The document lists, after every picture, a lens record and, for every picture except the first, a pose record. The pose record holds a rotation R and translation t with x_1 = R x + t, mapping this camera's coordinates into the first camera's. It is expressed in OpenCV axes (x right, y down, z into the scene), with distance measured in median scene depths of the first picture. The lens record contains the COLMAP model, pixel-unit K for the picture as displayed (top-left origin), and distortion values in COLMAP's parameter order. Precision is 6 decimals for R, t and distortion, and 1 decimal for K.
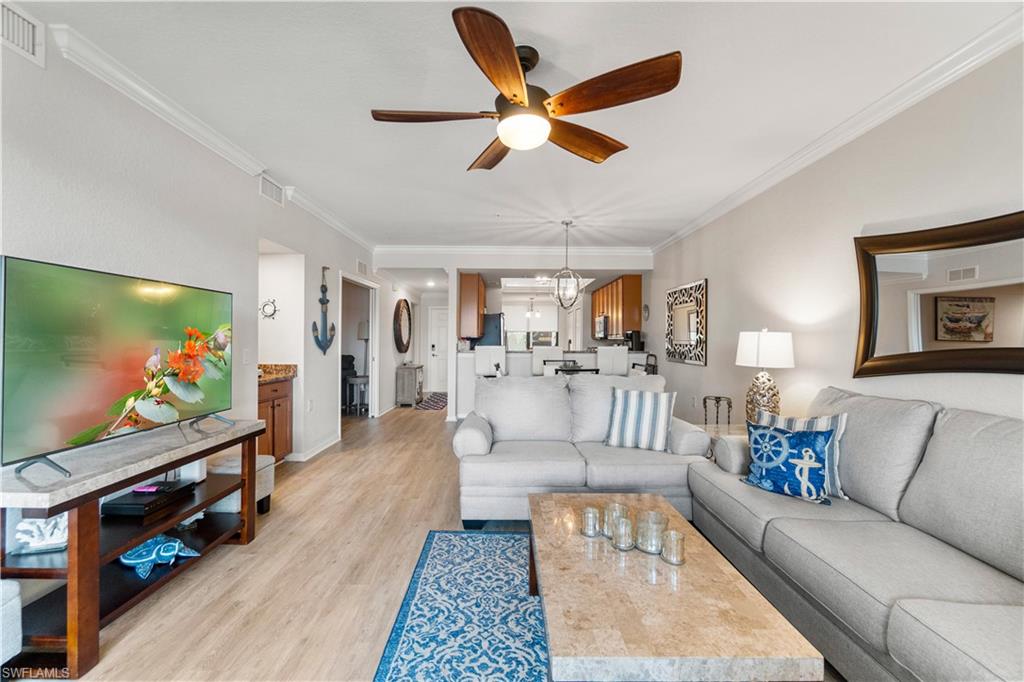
lens RADIAL K [[440.1, 0, 511.1], [0, 440.1, 341.6], [0, 0, 1]] dist [-0.004877, -0.000530]
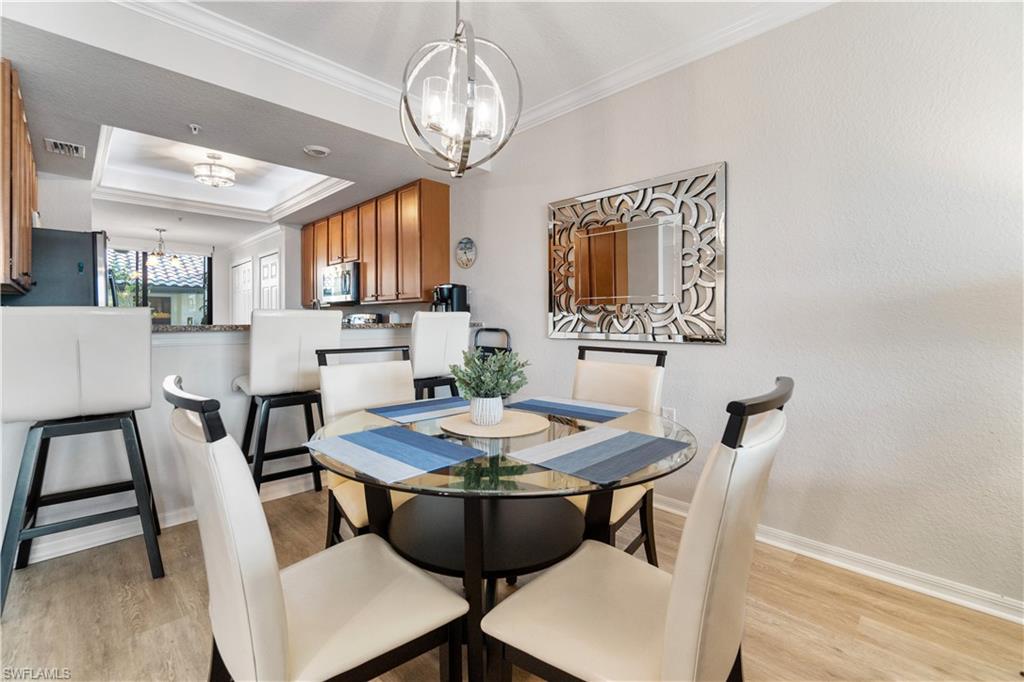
lens RADIAL K [[440.1, 0, 508.2], [0, 440.1, 320.7], [0, 0, 1]] dist [-0.004877, -0.000530]
pose [[0.710717, -0.005514, 0.703457, -0.044510], [0.005805, 0.999981, 0.001973, 0.018338], [-0.703454, 0.002681, 0.710735, 0.583641]]
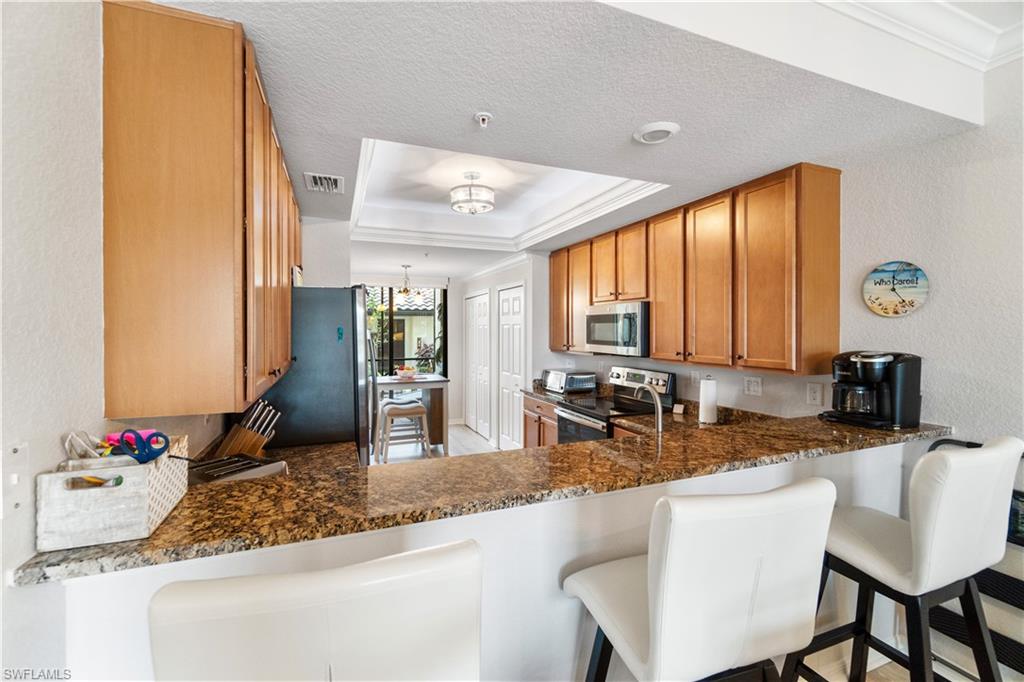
lens RADIAL K [[440.1, 0, 513.7], [0, 440.1, 332.1], [0, 0, 1]] dist [-0.004877, -0.000530]
pose [[0.929301, -0.006663, 0.369263, -0.041024], [0.005918, 0.999978, 0.003150, -0.039912], [-0.369276, -0.000742, 0.929320, 0.833870]]
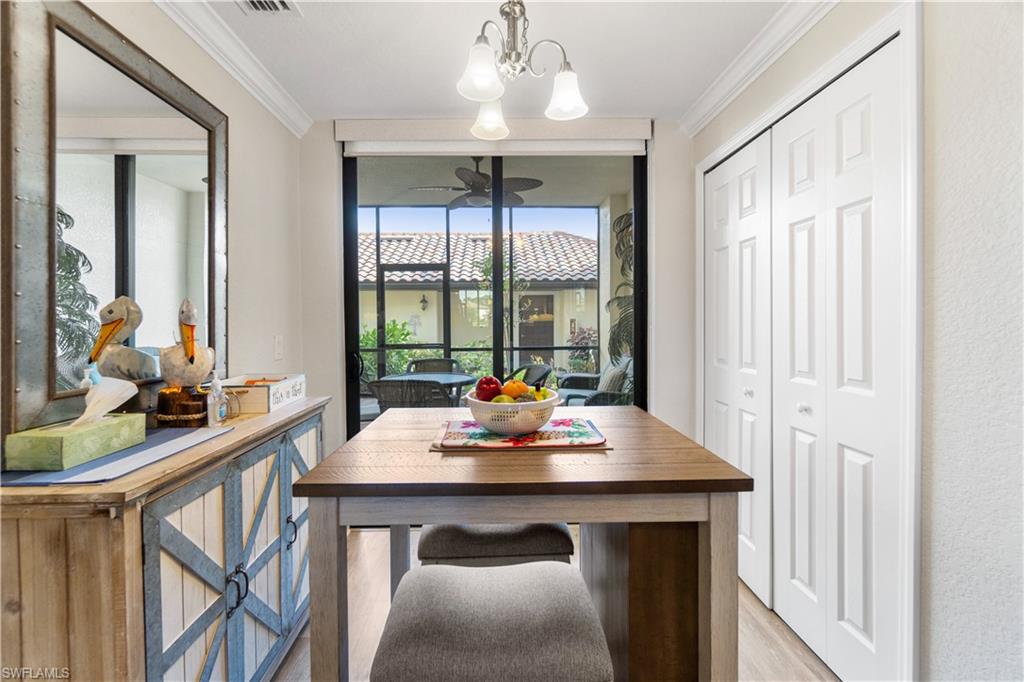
lens RADIAL K [[440.1, 0, 507.5], [0, 440.1, 322.7], [0, 0, 1]] dist [-0.004877, -0.000530]
pose [[0.999690, -0.017114, 0.018095, 0.072998], [0.017048, 0.999848, 0.003771, -0.000443], [-0.018157, -0.003462, 0.999829, 1.501737]]
